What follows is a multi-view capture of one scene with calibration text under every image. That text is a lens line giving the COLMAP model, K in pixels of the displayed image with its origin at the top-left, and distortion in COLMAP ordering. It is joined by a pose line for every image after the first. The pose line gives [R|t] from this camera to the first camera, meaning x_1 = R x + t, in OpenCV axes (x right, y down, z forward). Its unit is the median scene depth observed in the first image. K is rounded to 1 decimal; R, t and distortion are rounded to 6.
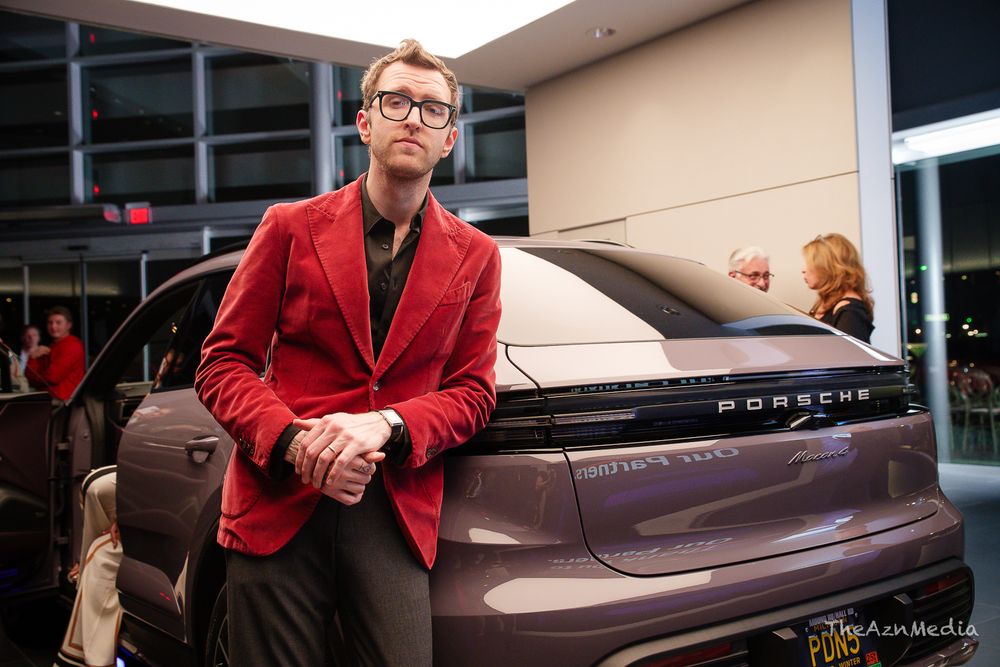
lens RADIAL K [[1036.3, 0, 499.1], [0, 1036.3, 337.4], [0, 0, 1]] dist [0.060704, 0.000000]
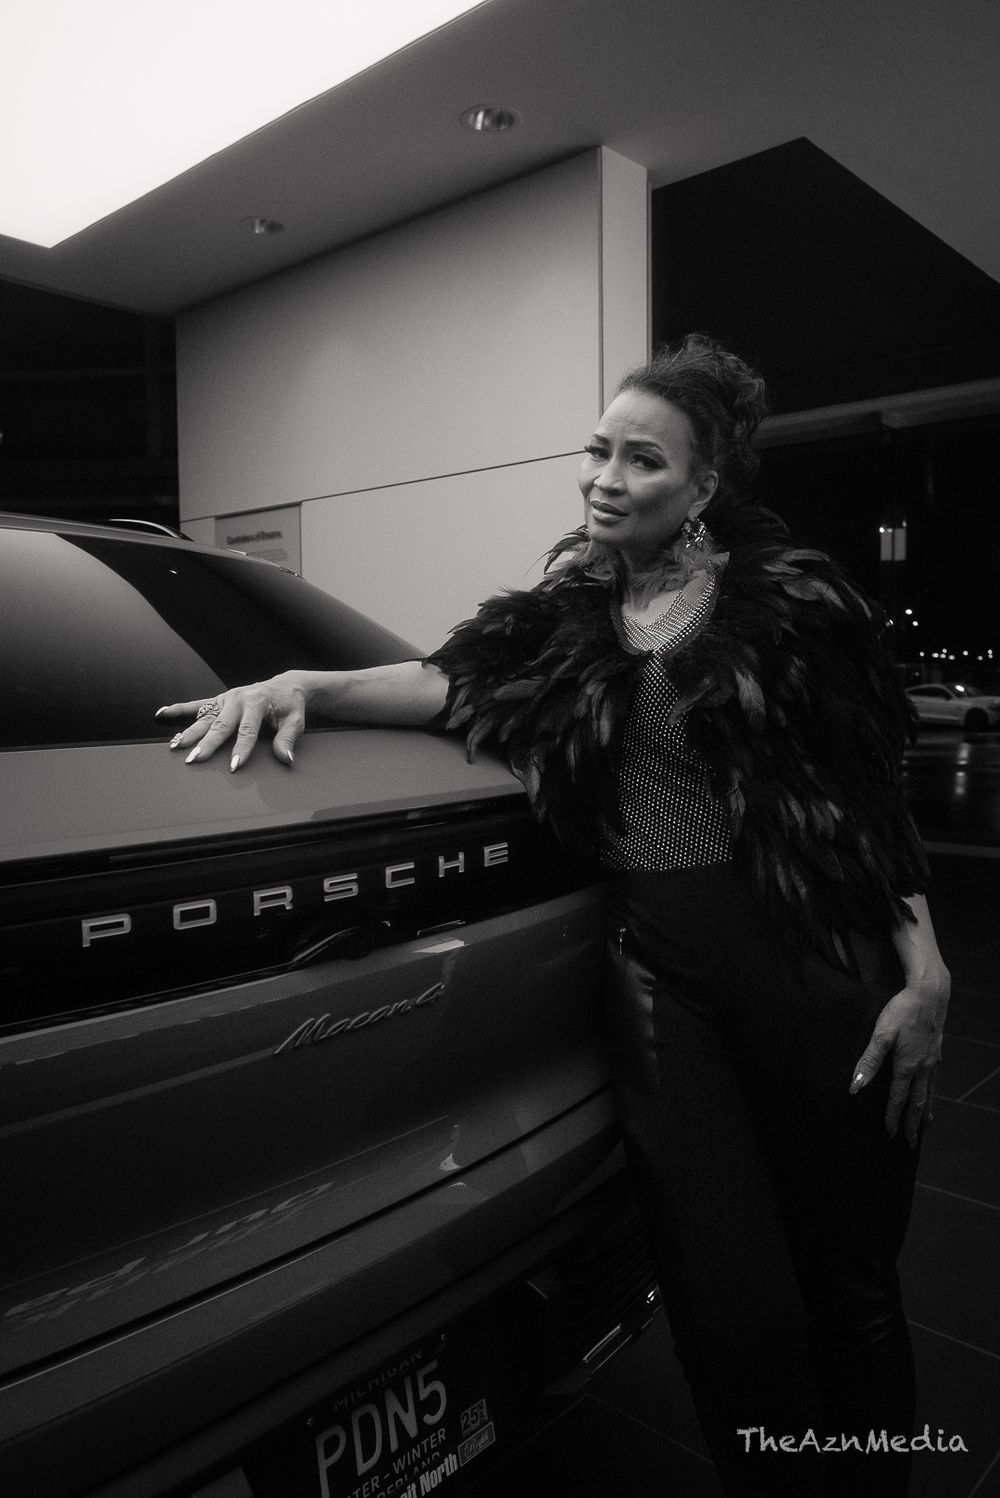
lens RADIAL K [[1131.2, 0, 502.1], [0, 1131.2, 745.9], [0, 0, 1]] dist [-0.019612, 0.013627]
pose [[0.979294, 0.013999, 0.201957, 0.264621], [-0.030445, 0.996445, 0.078557, -0.038585], [-0.200140, -0.083079, 0.976239, 0.533686]]
